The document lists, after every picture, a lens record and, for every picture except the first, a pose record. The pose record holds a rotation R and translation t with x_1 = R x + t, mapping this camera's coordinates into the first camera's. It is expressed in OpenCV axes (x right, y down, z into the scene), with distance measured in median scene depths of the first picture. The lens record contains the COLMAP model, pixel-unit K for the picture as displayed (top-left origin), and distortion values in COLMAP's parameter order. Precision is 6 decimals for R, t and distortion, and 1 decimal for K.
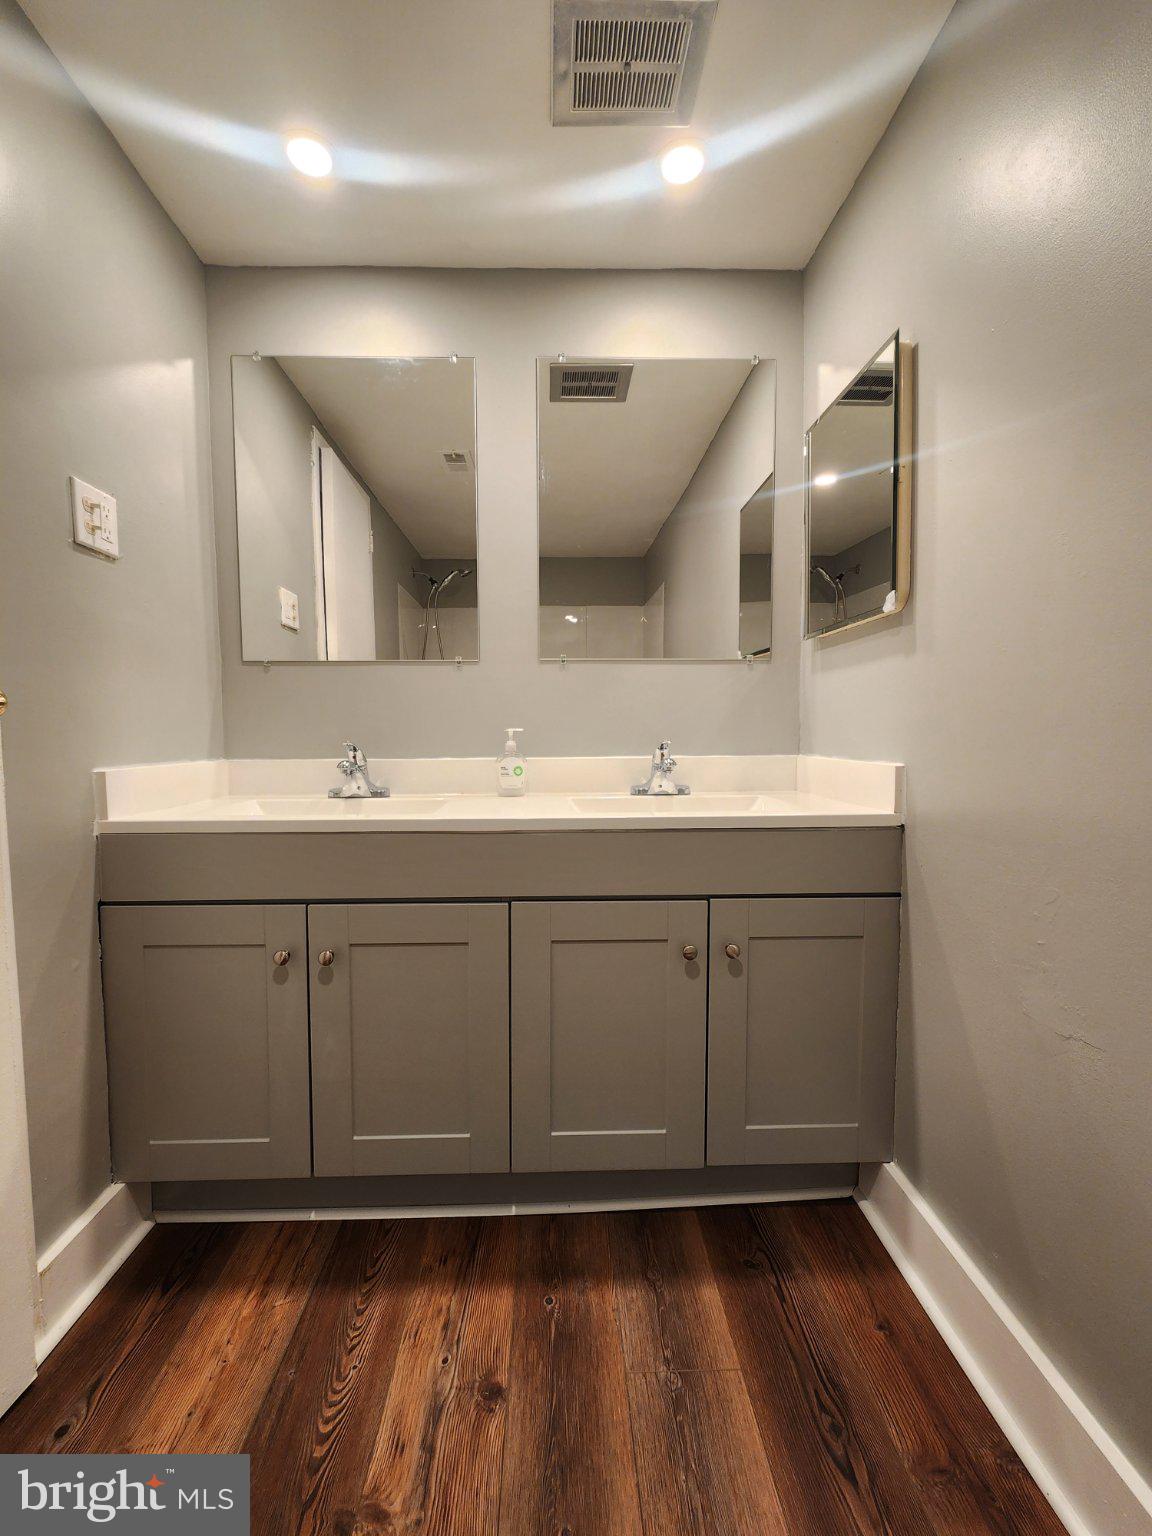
lens RADIAL K [[630.9, 0, 576.0], [0, 630.9, 768.0], [0, 0, 1]] dist [-0.004973, 0.000058]
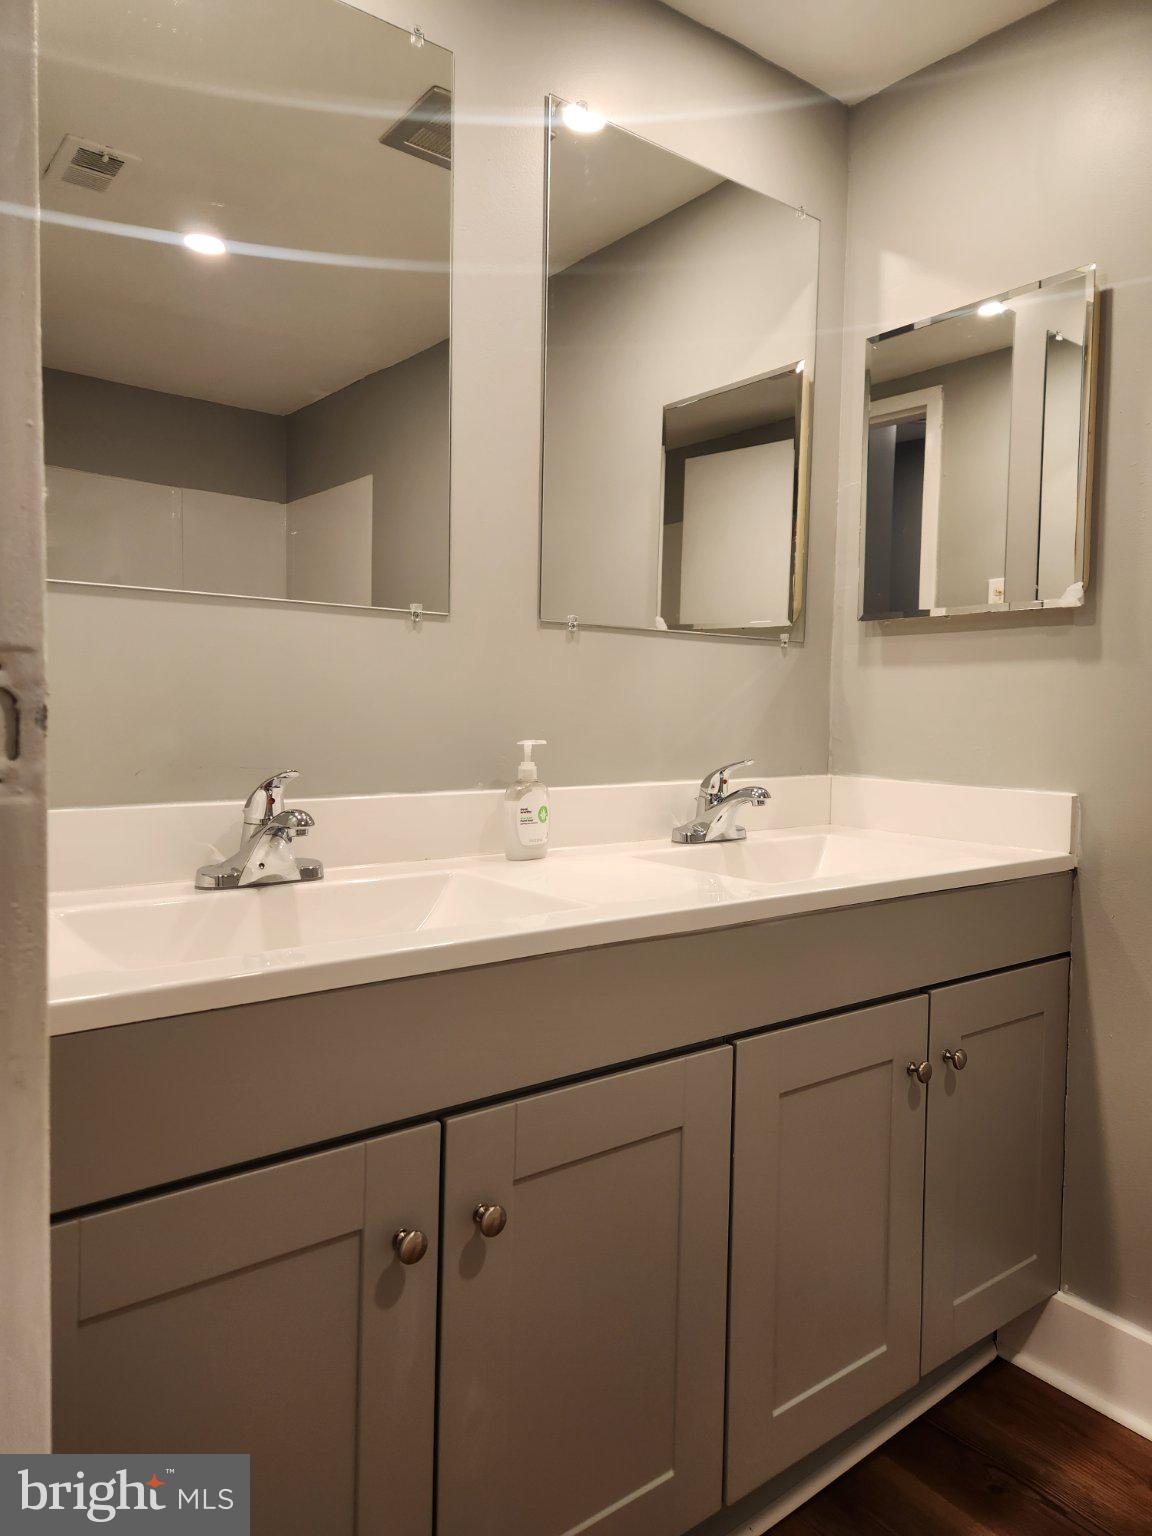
lens RADIAL K [[1022.1, 0, 577.9], [0, 1022.1, 760.2], [0, 0, 1]] dist [0.071240, -0.057457]
pose [[0.807677, -0.008122, 0.589570, -0.617977], [0.012116, 0.999923, -0.002824, -0.041857], [-0.589501, 0.009424, 0.807712, 0.228370]]
